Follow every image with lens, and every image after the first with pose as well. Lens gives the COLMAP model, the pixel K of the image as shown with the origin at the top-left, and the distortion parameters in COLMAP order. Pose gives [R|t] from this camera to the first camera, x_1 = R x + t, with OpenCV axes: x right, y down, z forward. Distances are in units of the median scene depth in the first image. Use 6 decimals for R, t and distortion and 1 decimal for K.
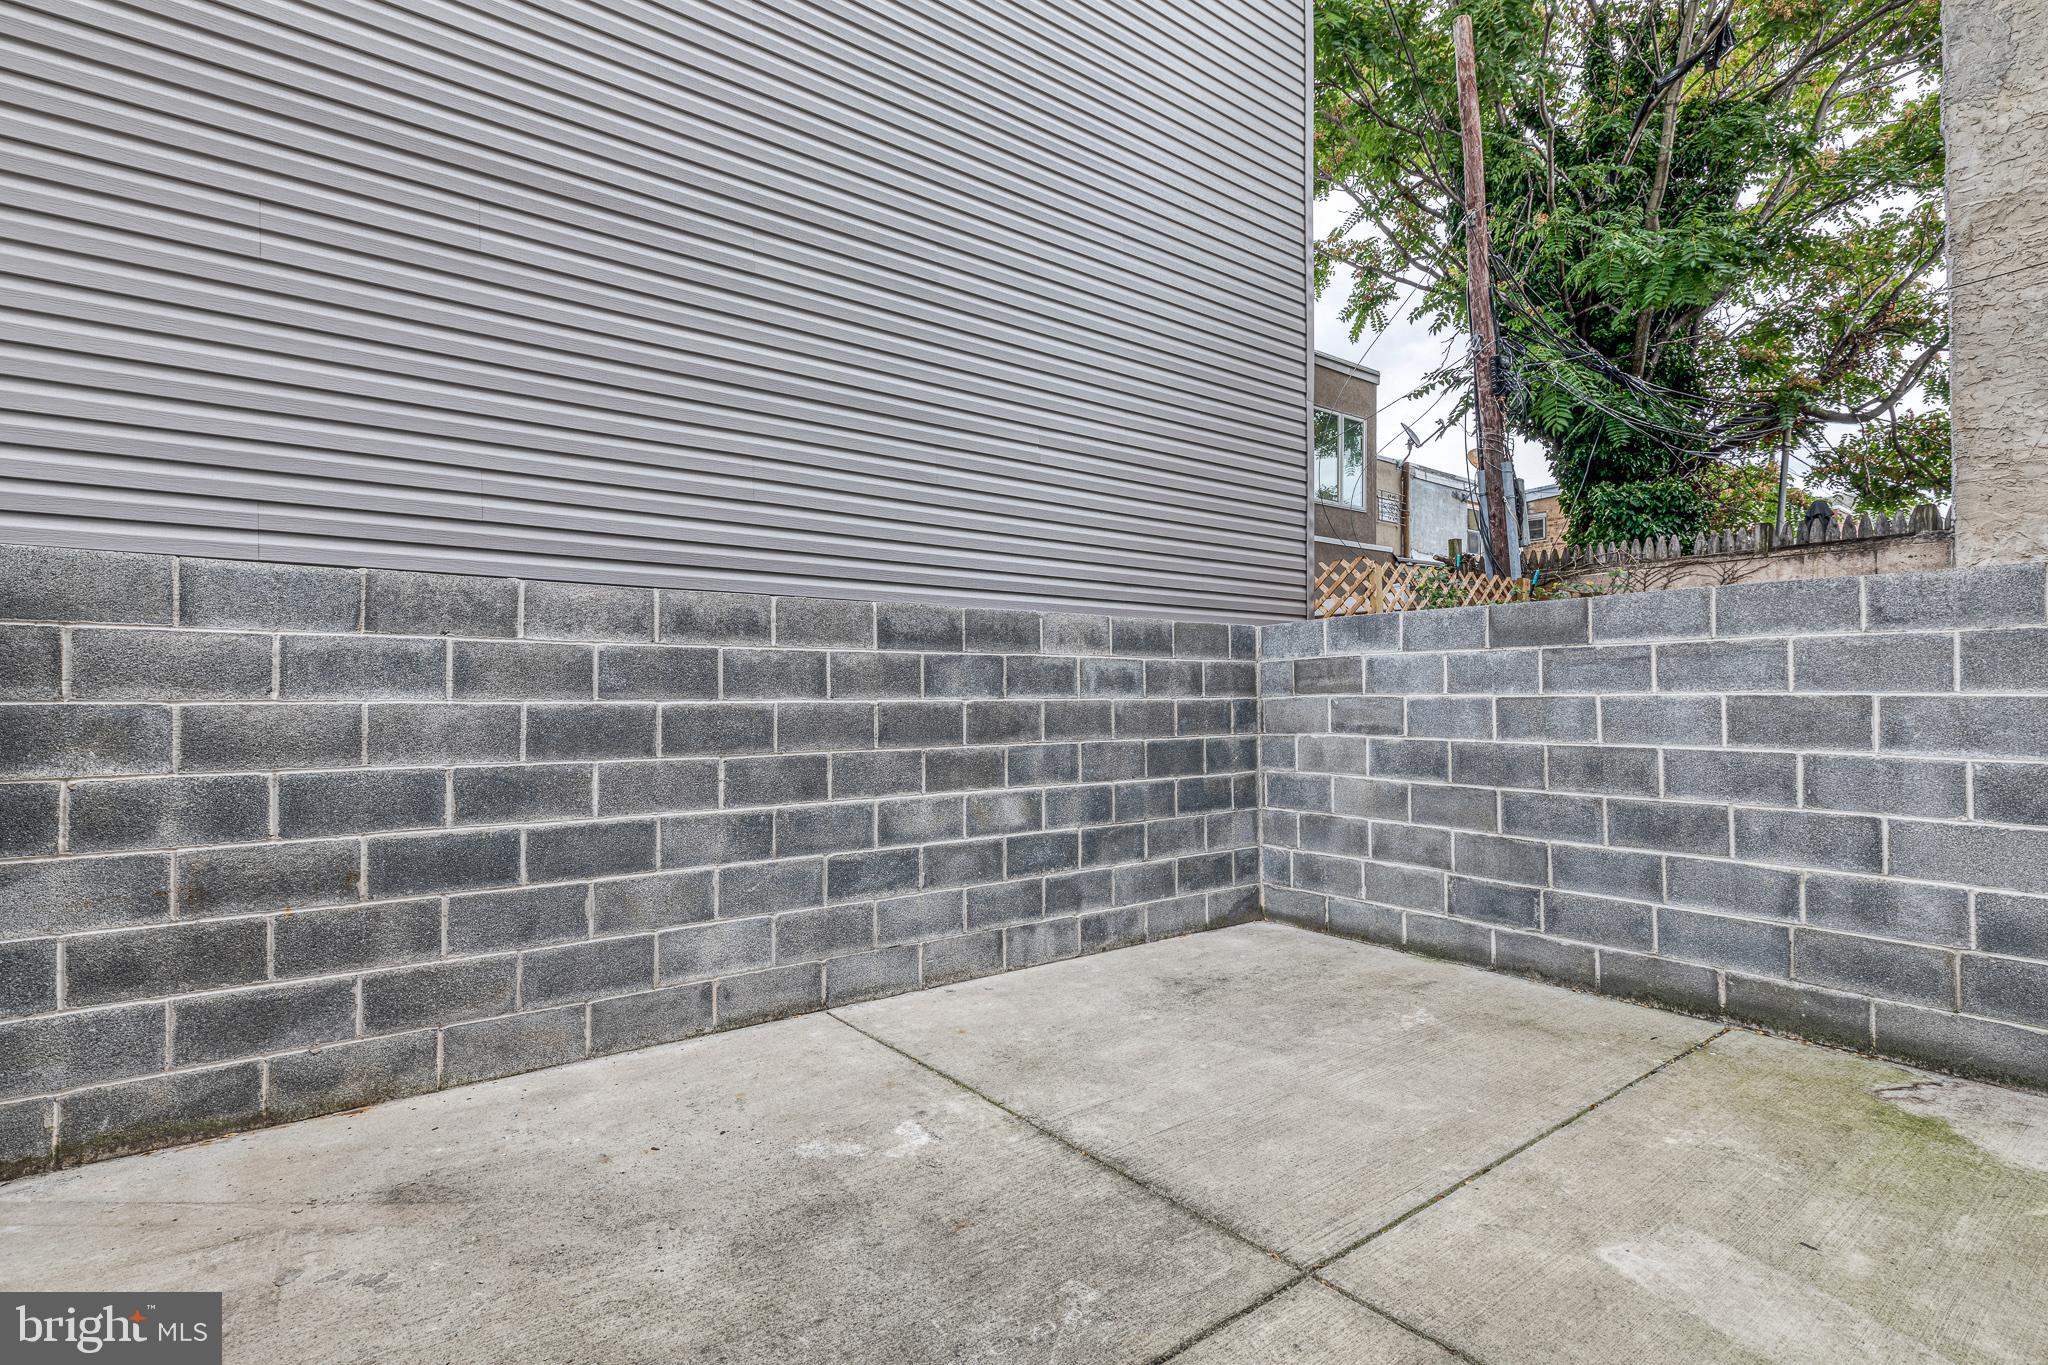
lens RADIAL K [[971.9, 0, 1019.4], [0, 971.9, 685.3], [0, 0, 1]] dist [0.005823, -0.000198]
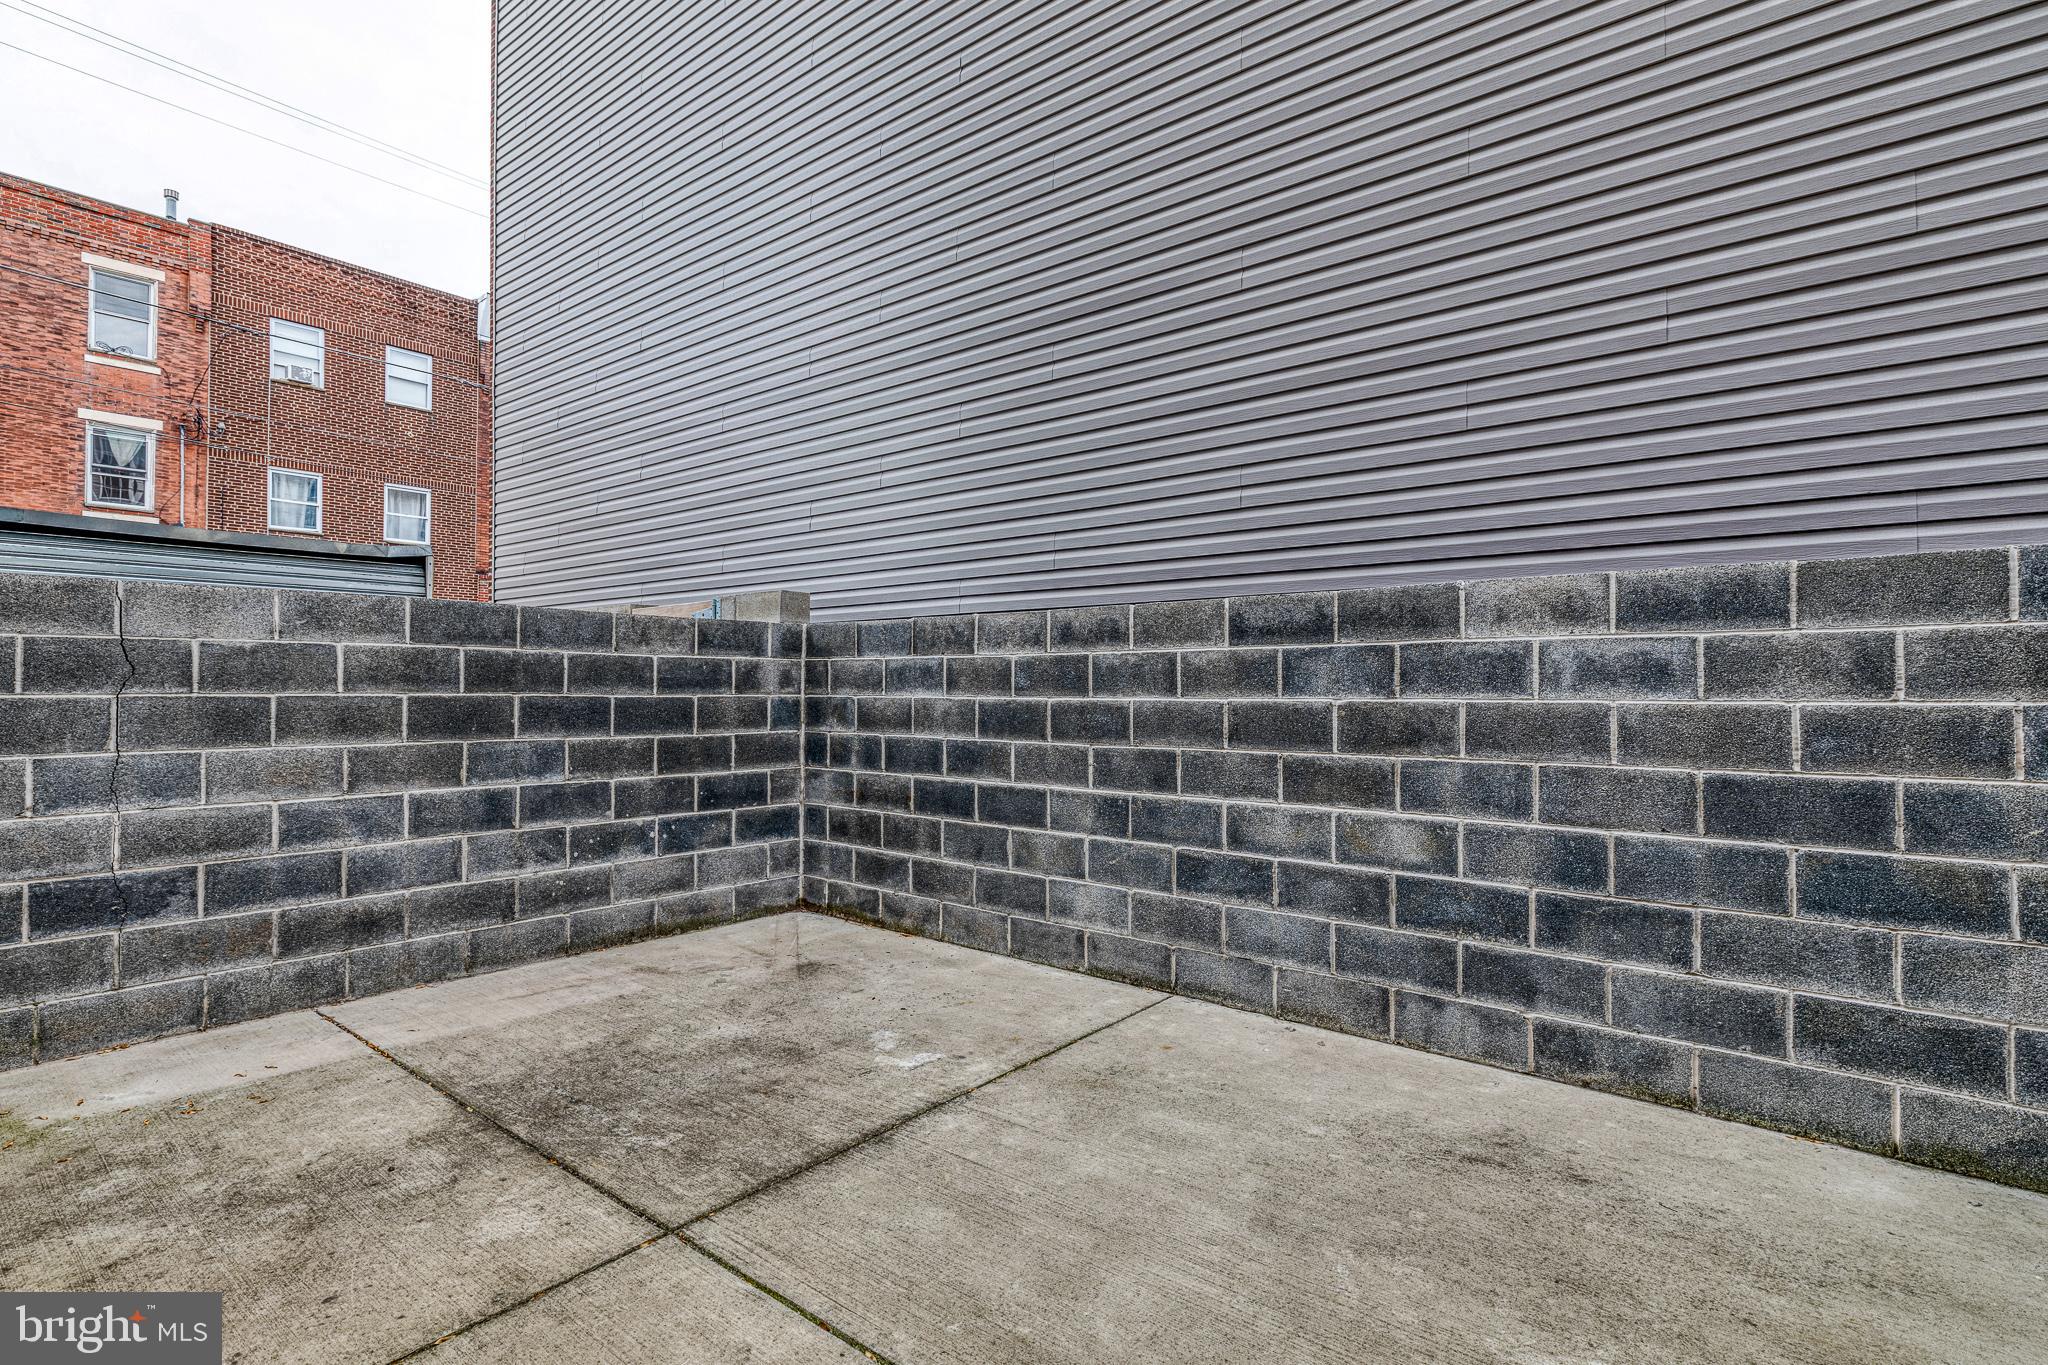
lens RADIAL K [[941.5, 0, 1021.2], [0, 941.5, 686.0], [0, 0, 1]] dist [0.003549, -0.000551]
pose [[0.266265, -0.003623, -0.963893, 0.799290], [0.008138, 0.999966, -0.001510, 0.002405], [0.963865, -0.007443, 0.266286, 0.624341]]
